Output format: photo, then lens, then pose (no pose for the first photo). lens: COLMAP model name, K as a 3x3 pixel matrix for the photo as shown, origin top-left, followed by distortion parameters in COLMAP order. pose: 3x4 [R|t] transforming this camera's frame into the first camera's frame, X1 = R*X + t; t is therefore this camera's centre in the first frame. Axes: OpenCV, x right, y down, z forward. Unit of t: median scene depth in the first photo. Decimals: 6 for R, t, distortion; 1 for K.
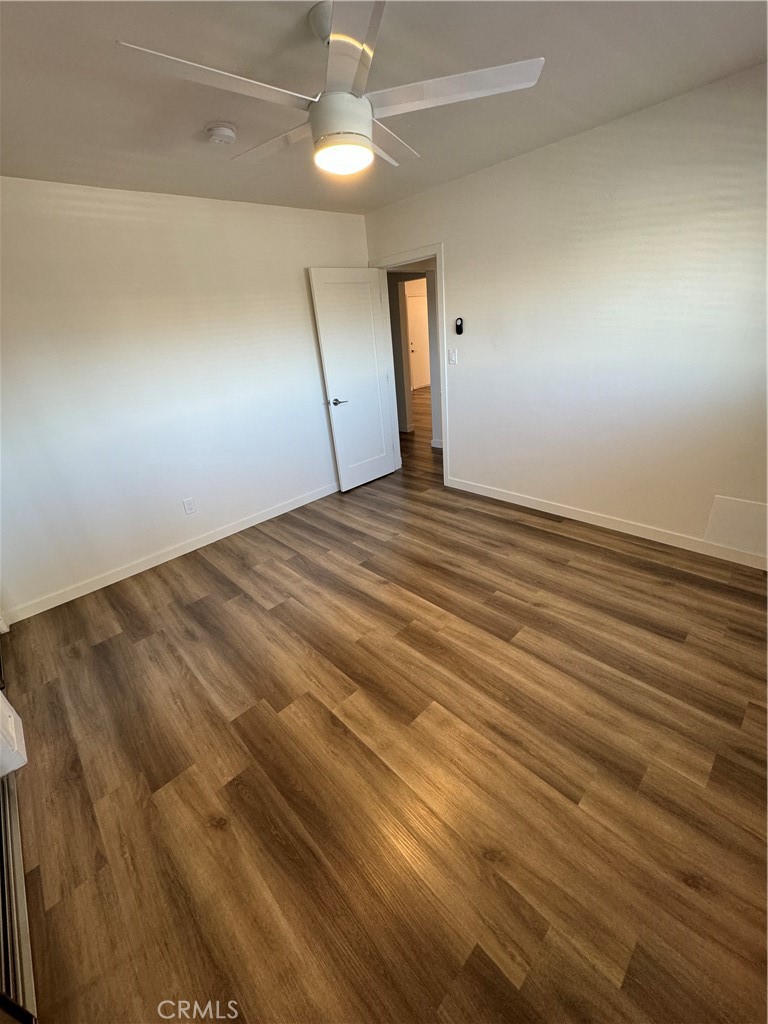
lens RADIAL K [[406.3, 0, 384.3], [0, 406.3, 510.4], [0, 0, 1]] dist [-0.002785, 0.000189]
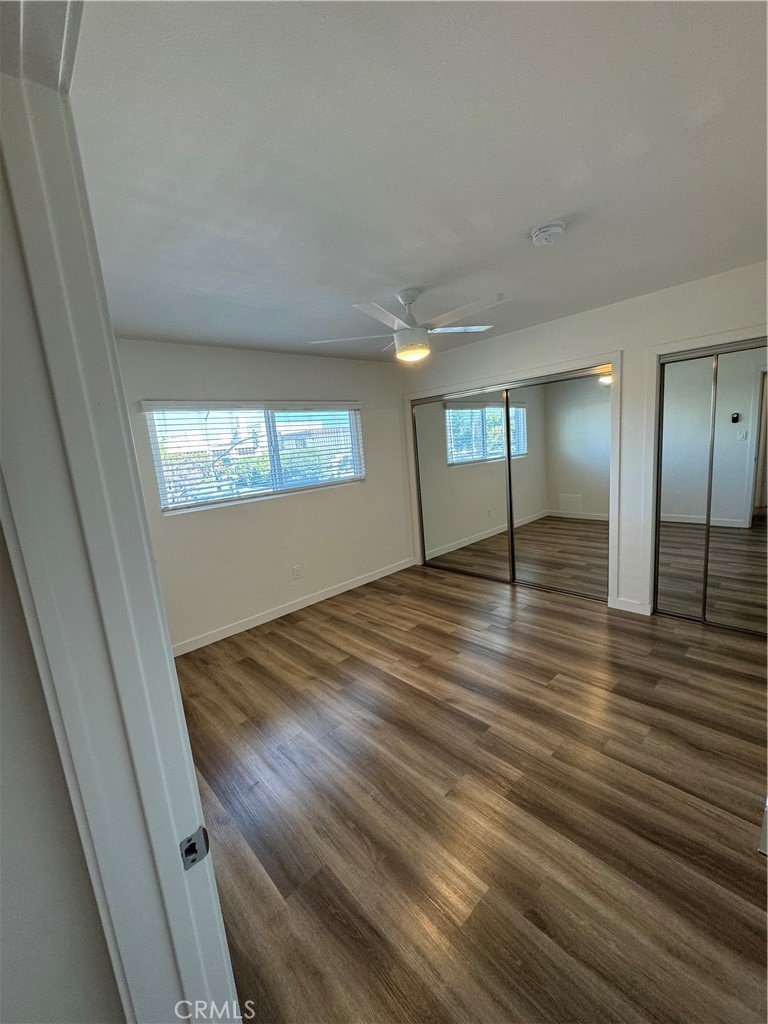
lens RADIAL K [[406.3, 0, 384.3], [0, 406.3, 510.4], [0, 0, 1]] dist [-0.002785, 0.000189]
pose [[-0.984630, 0.170289, 0.038805, 0.044693], [0.162478, 0.811587, 0.561184, -0.838179], [0.064070, 0.558863, -0.826781, 1.800932]]
